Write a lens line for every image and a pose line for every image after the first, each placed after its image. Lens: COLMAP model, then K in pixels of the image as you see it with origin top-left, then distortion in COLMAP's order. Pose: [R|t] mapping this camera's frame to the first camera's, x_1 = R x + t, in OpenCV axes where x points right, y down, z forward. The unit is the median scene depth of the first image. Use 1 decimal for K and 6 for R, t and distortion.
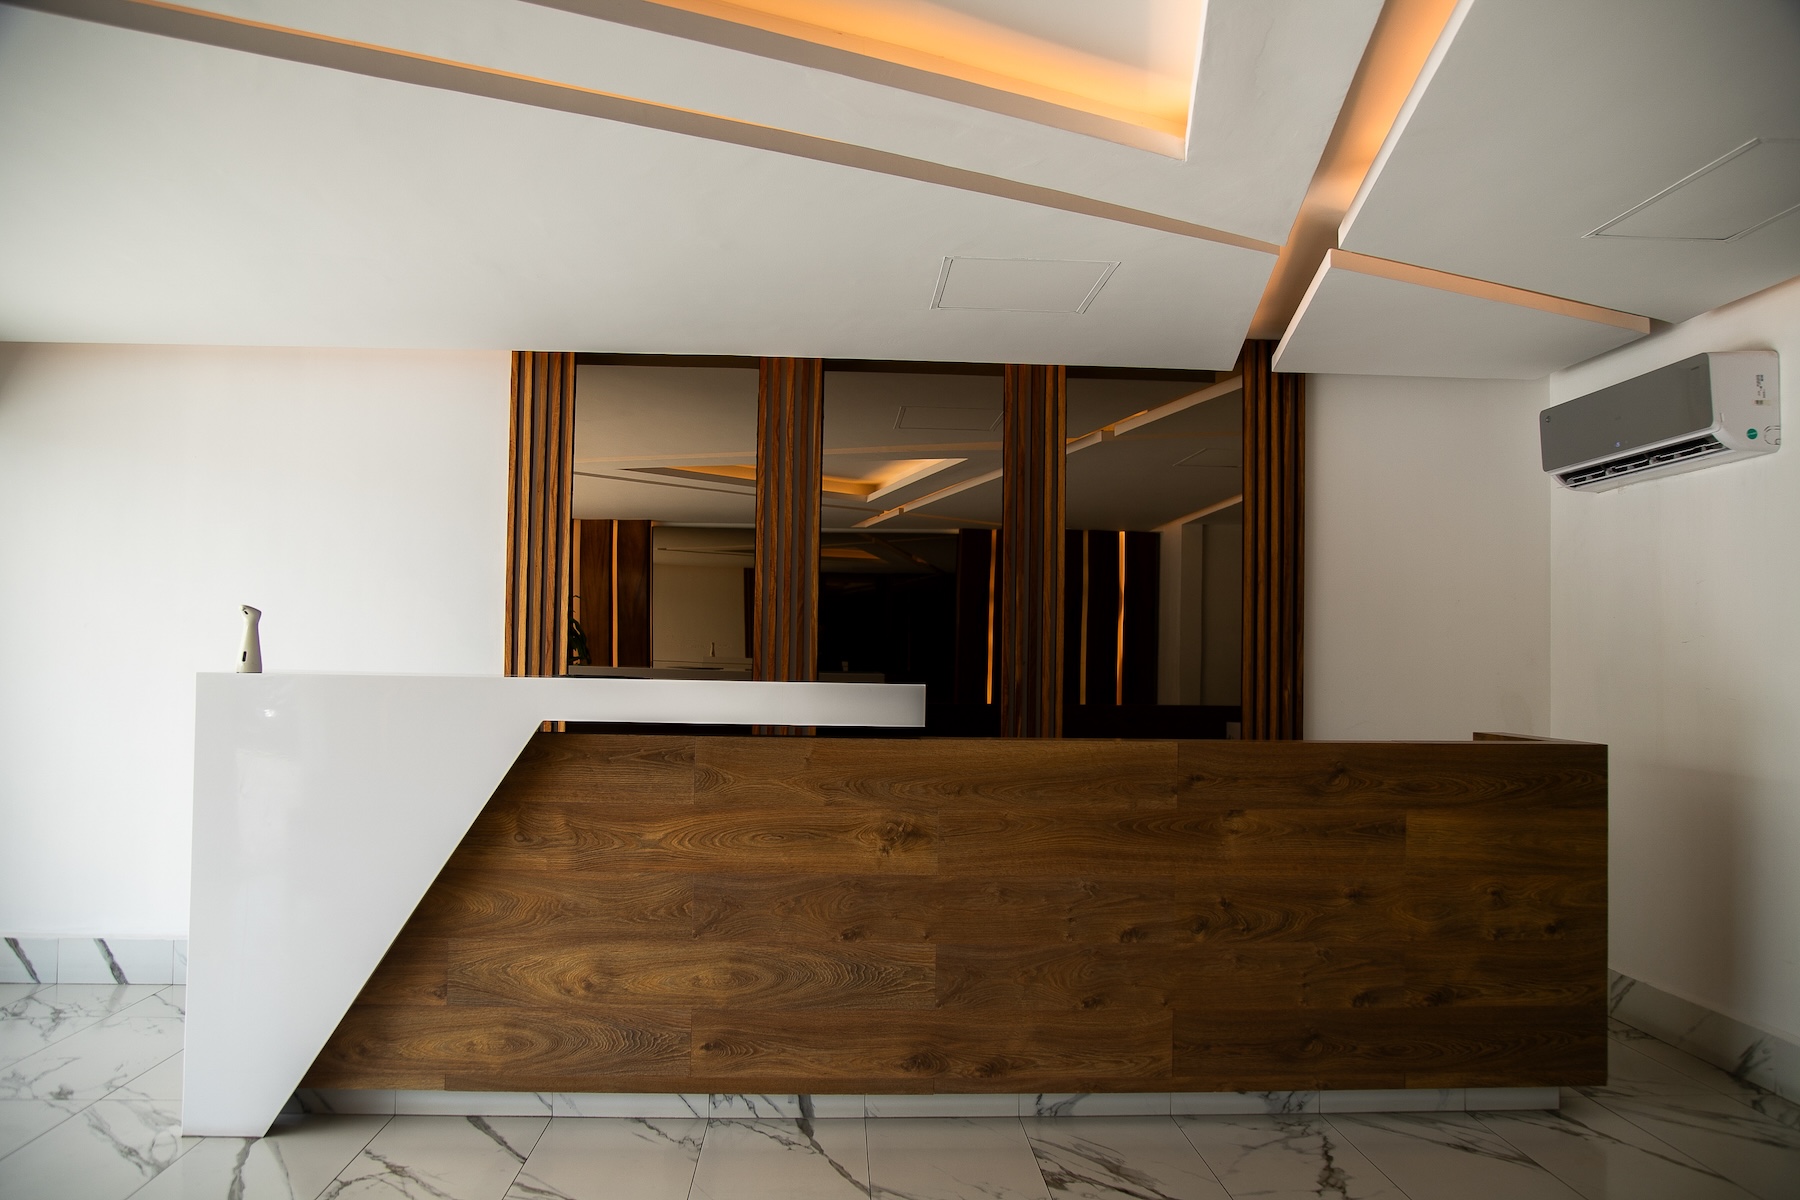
lens RADIAL K [[1358.7, 0, 899.1], [0, 1358.7, 602.0], [0, 0, 1]] dist [-0.066807, -0.000149]
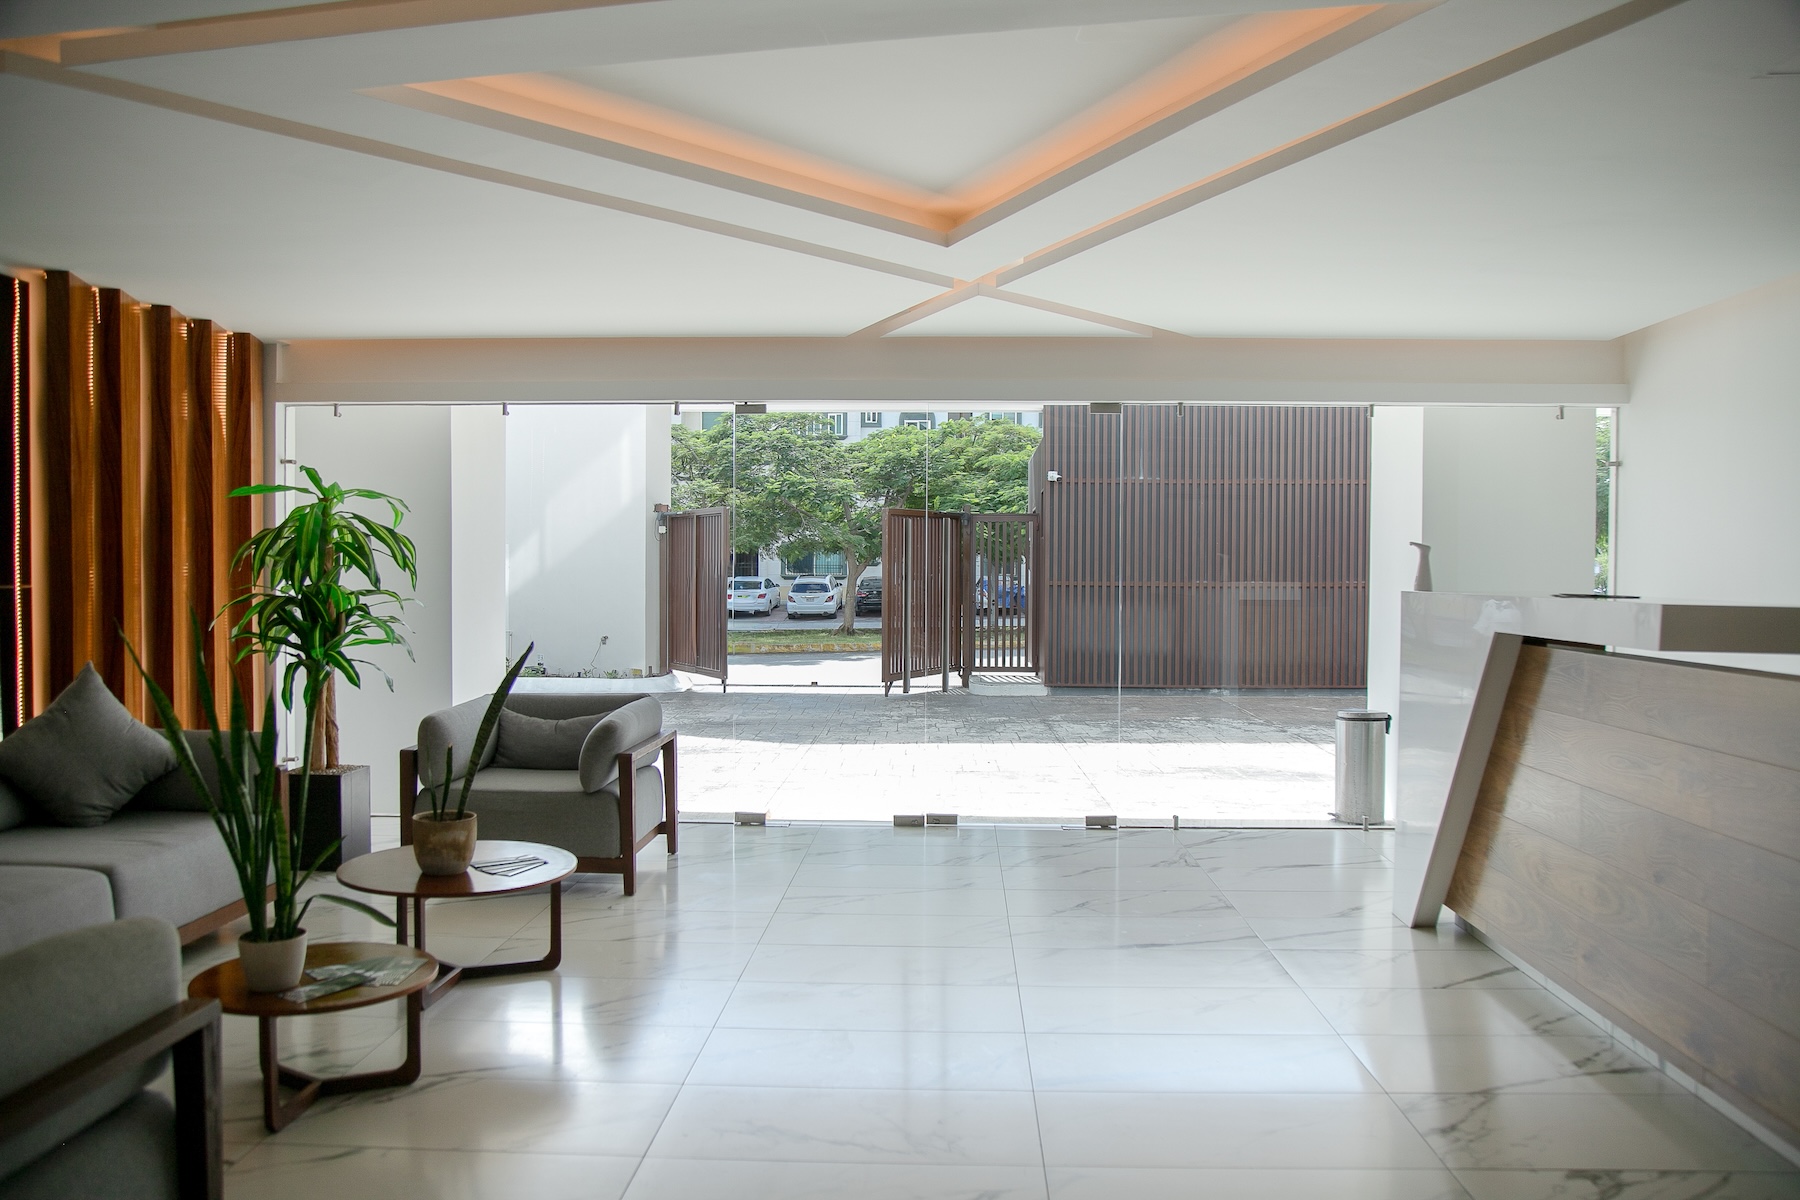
lens RADIAL K [[1358.7, 0, 899.1], [0, 1358.7, 602.0], [0, 0, 1]] dist [-0.066807, -0.000149]
pose [[-0.092905, 0.014395, -0.995571, 0.961210], [0.030760, 0.999460, 0.011580, 0.032259], [0.995200, -0.029548, -0.093298, 0.612523]]
